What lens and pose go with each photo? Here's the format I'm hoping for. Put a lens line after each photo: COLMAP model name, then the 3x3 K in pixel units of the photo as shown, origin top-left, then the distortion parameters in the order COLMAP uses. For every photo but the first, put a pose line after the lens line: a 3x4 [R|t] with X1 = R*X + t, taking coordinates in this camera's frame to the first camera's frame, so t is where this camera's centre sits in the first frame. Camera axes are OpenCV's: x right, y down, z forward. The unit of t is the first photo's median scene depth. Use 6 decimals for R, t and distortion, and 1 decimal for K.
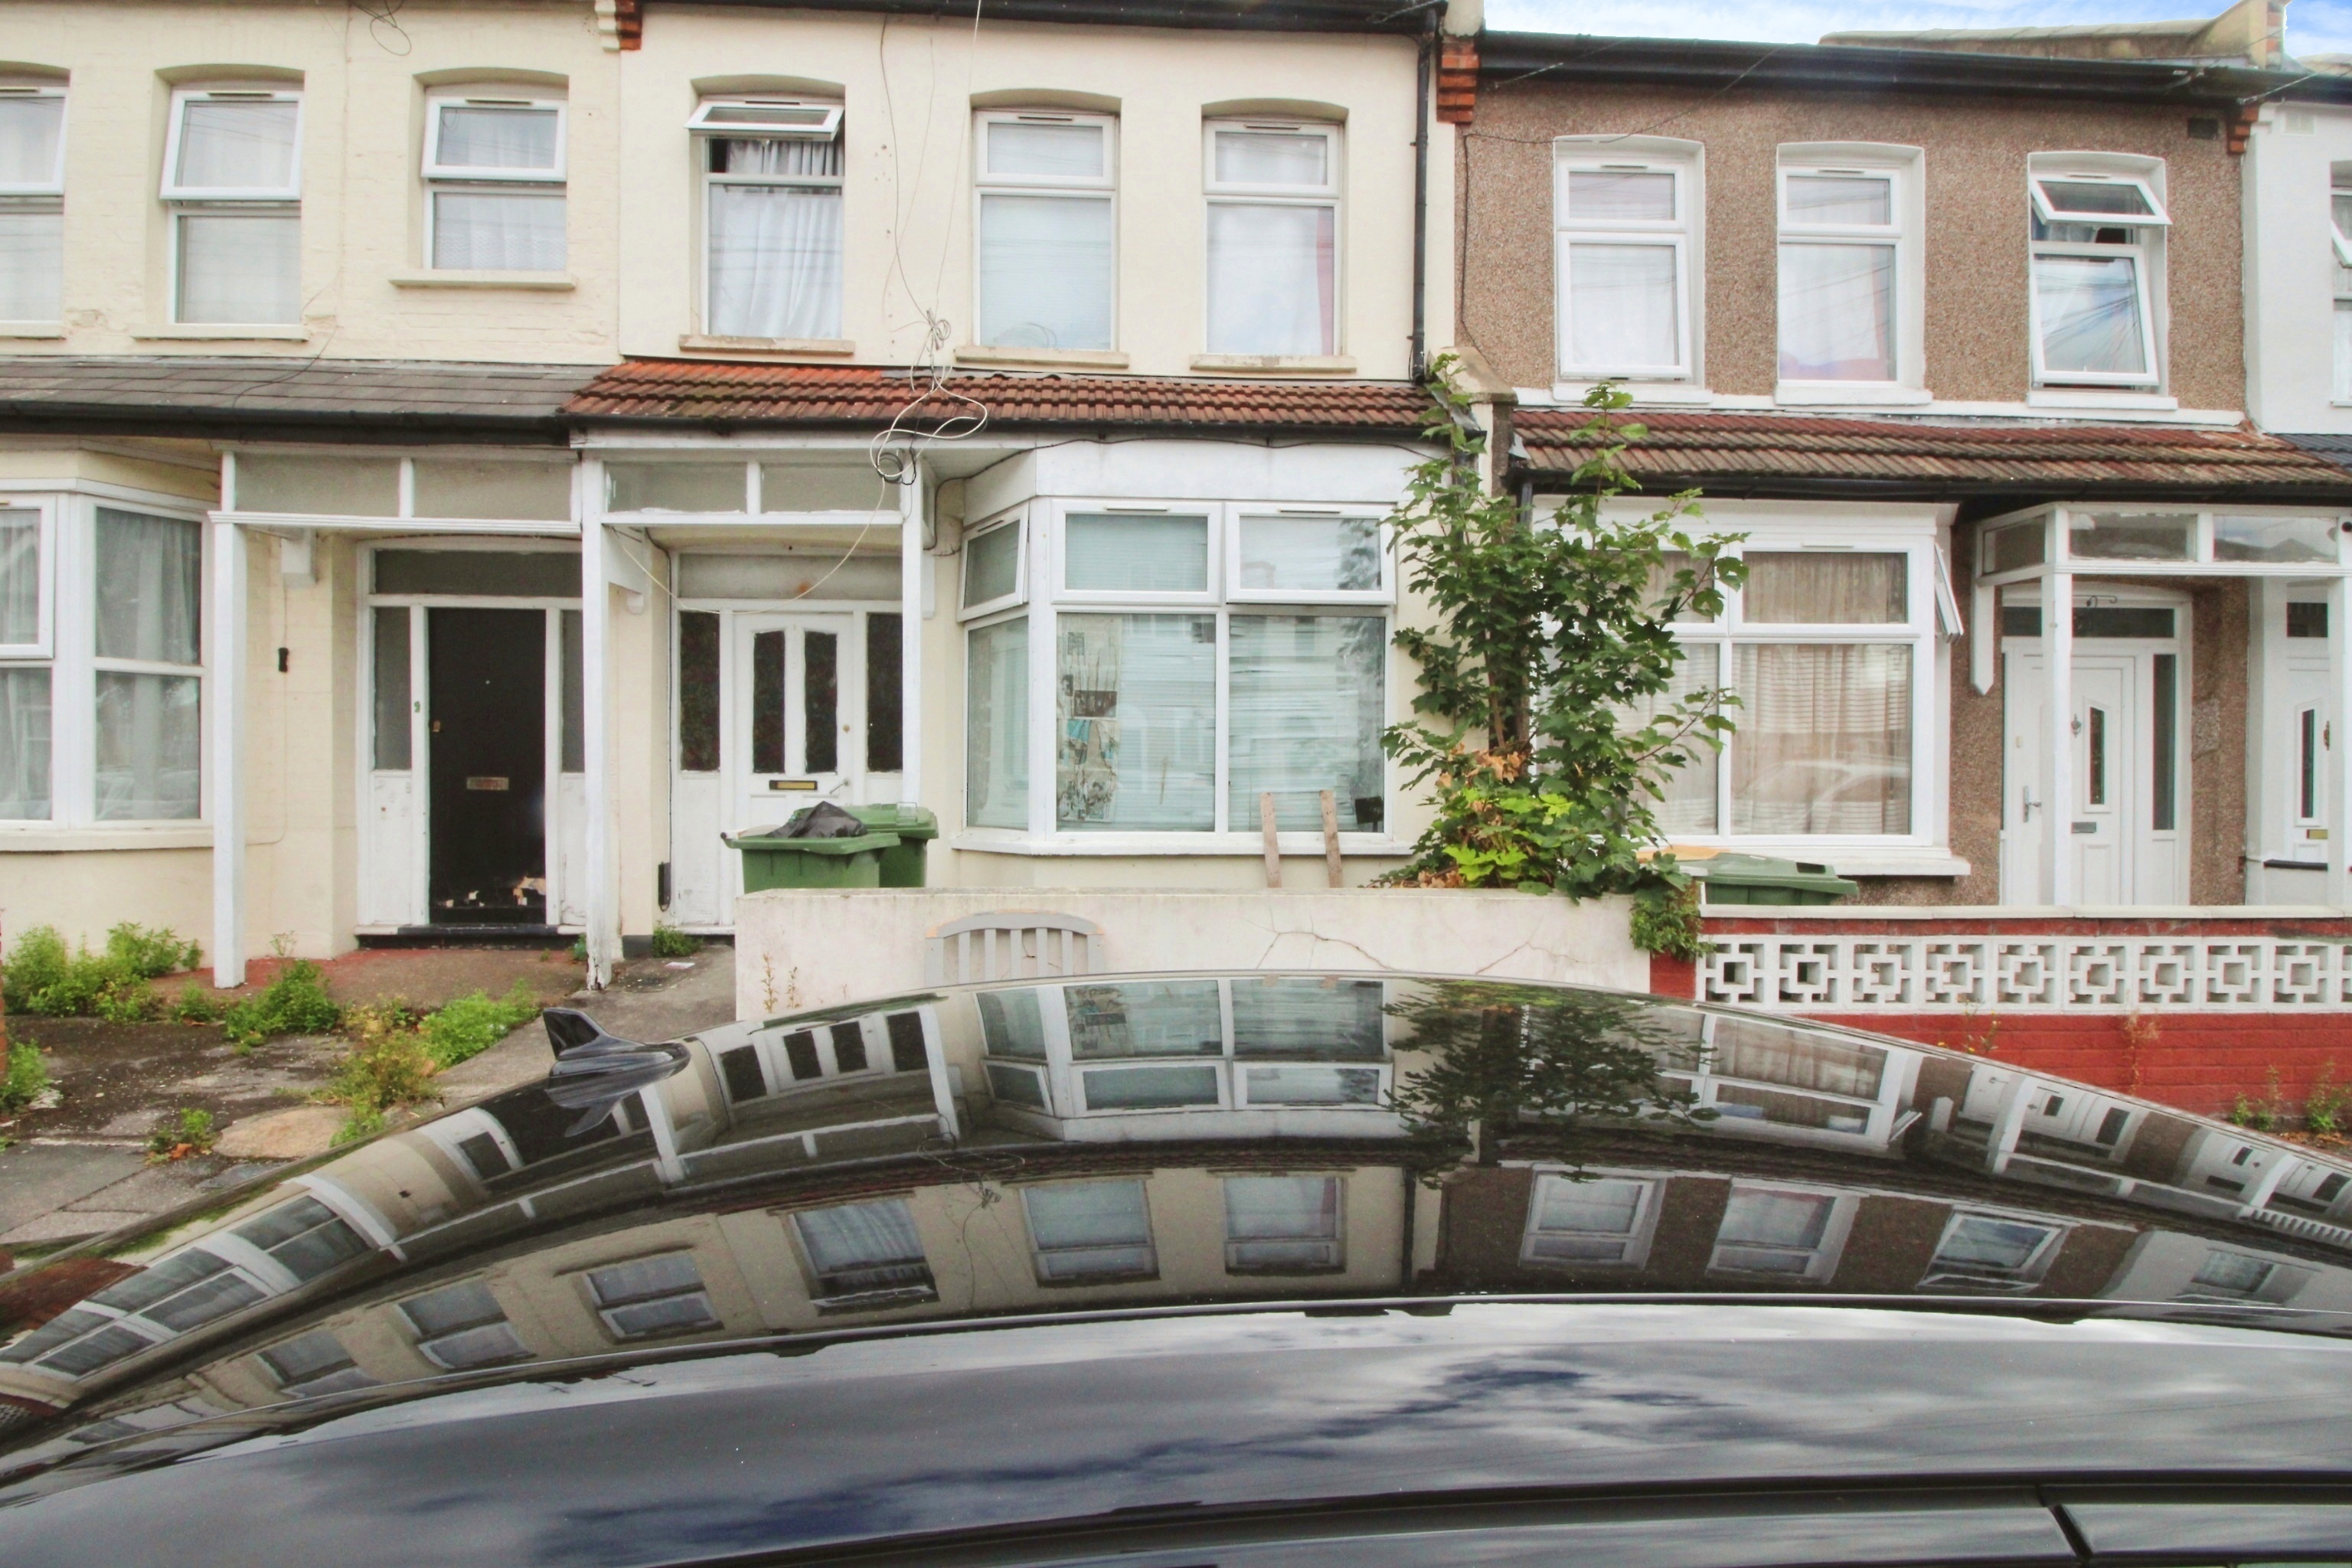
lens RADIAL K [[1061.2, 0, 1175.8], [0, 1061.2, 768.4], [0, 0, 1]] dist [-0.000603, -0.012241]
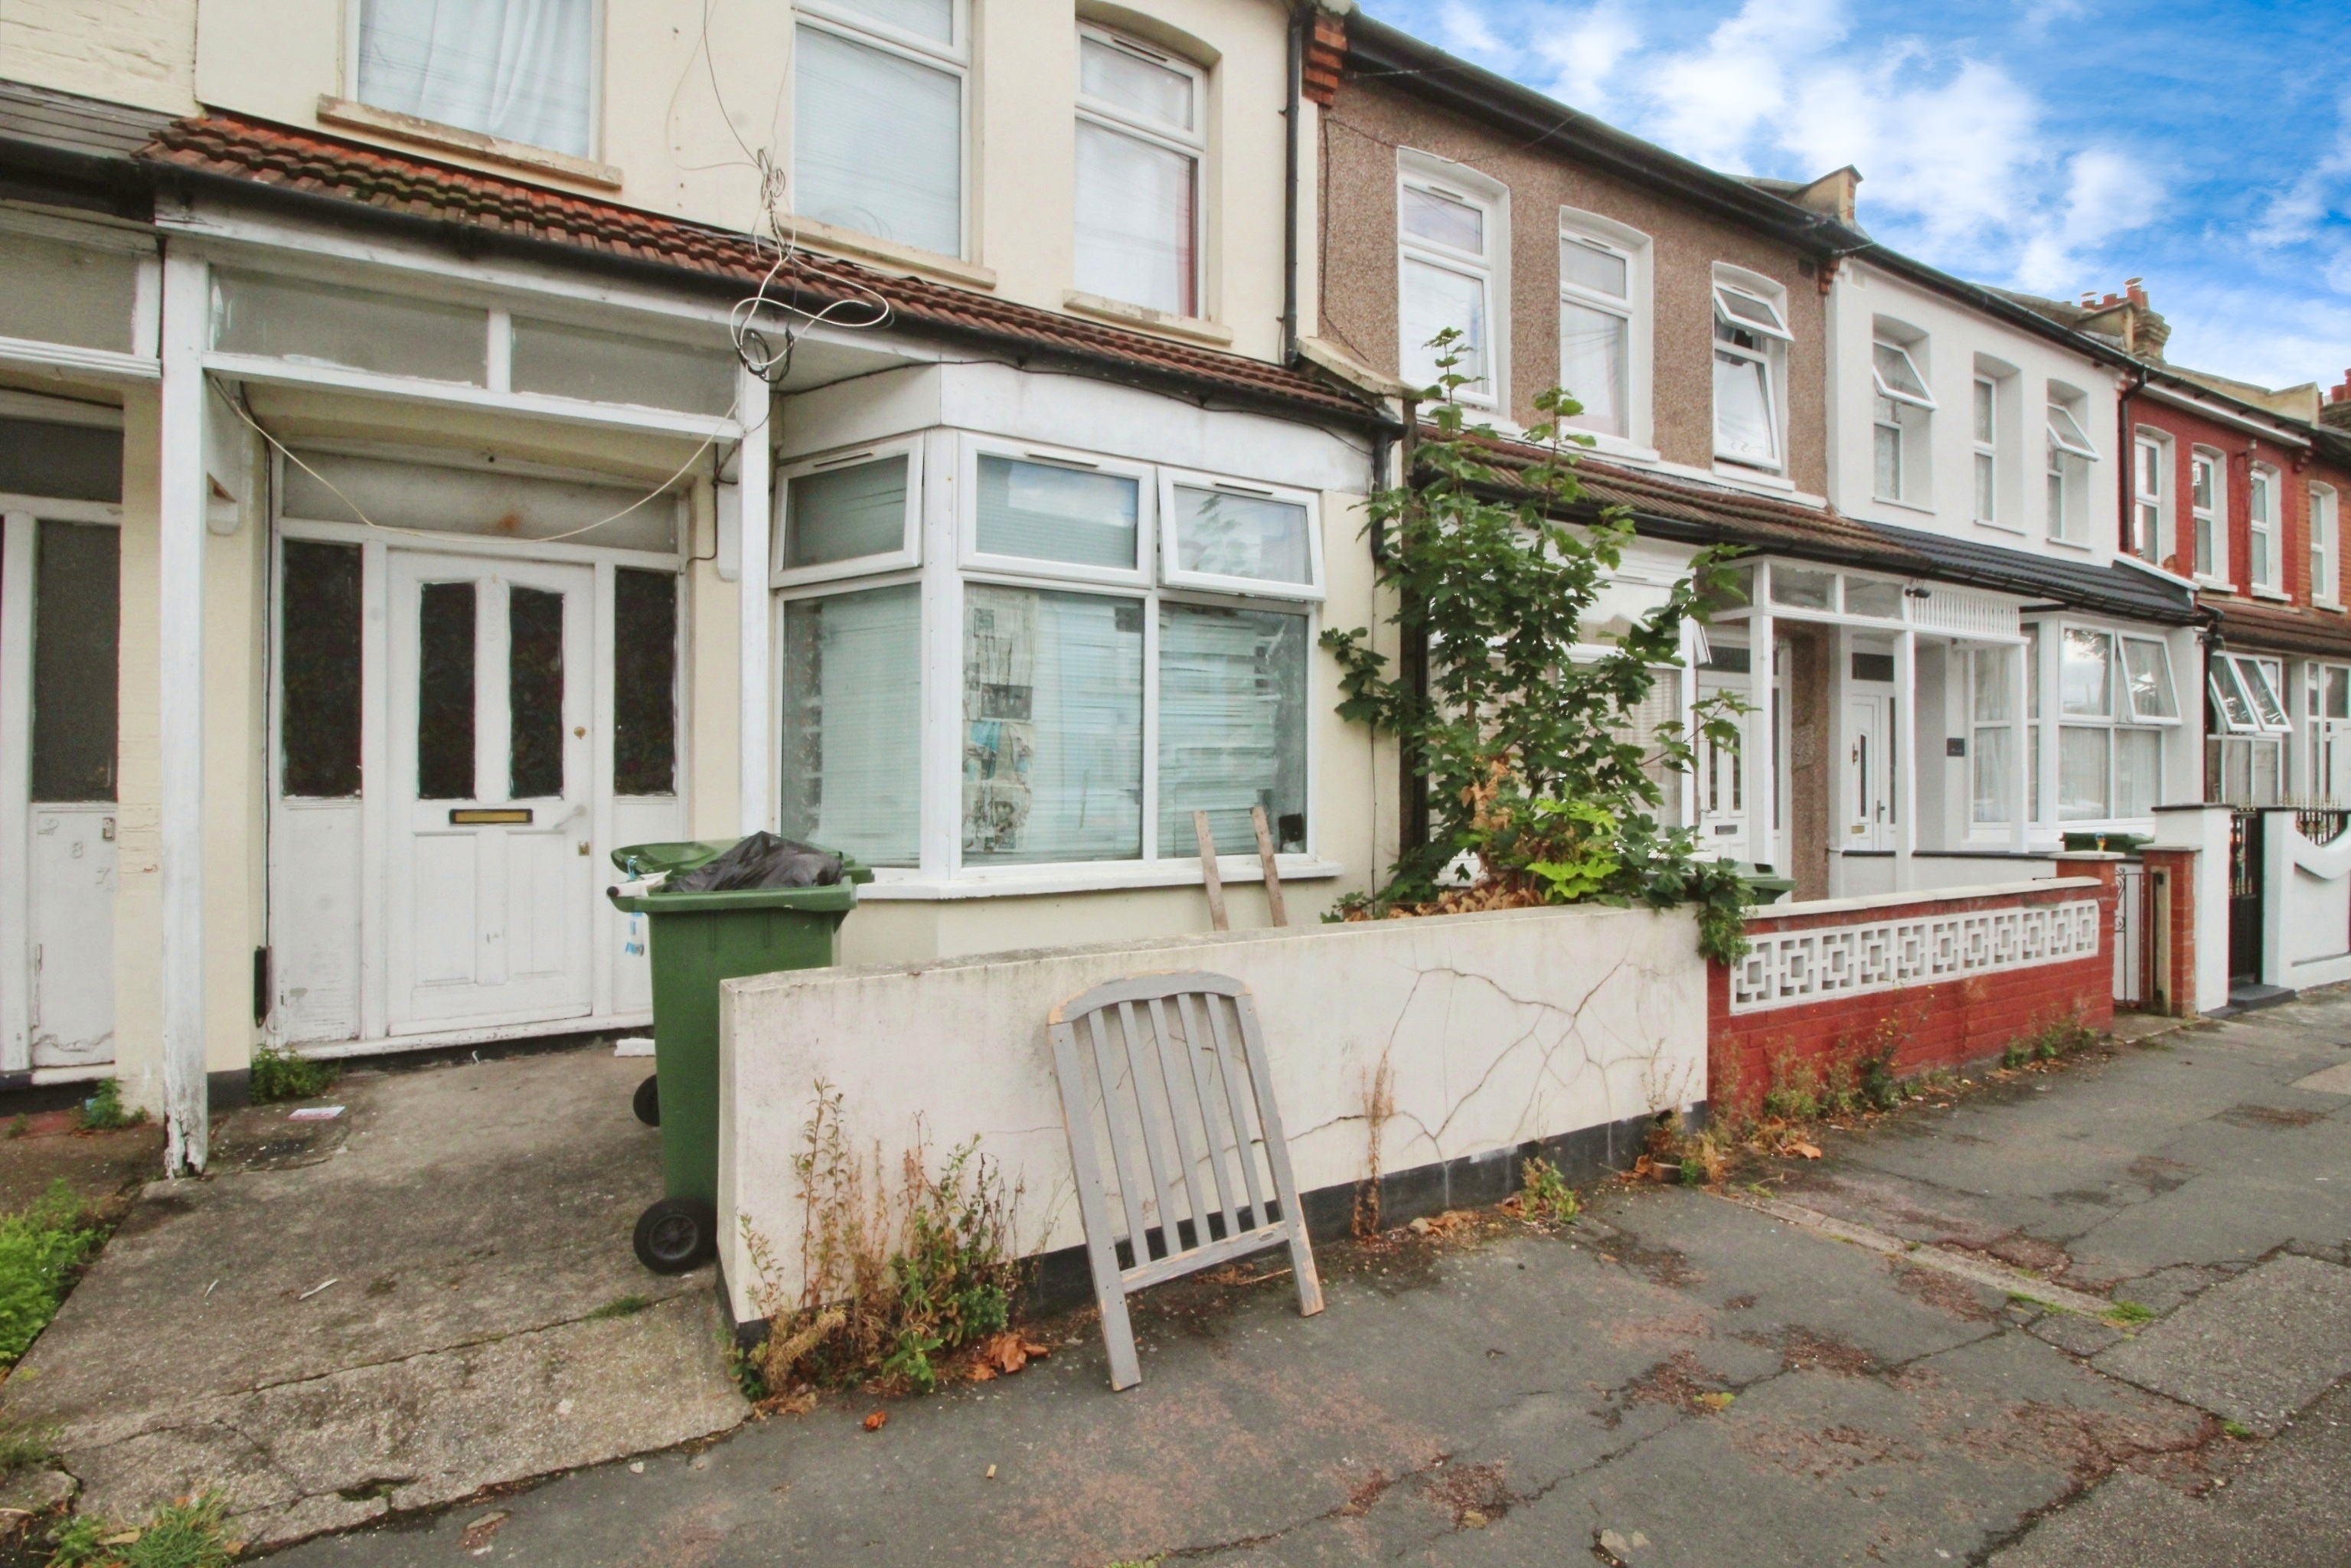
lens RADIAL K [[1071.1, 0, 1175.5], [0, 1071.1, 784.0], [0, 0, 1]] dist [-0.000636, -0.011823]
pose [[0.890969, -0.007816, 0.453997, -0.299135], [0.013851, 0.999854, -0.009970, 0.008713], [-0.453853, 0.015172, 0.890947, 0.221488]]
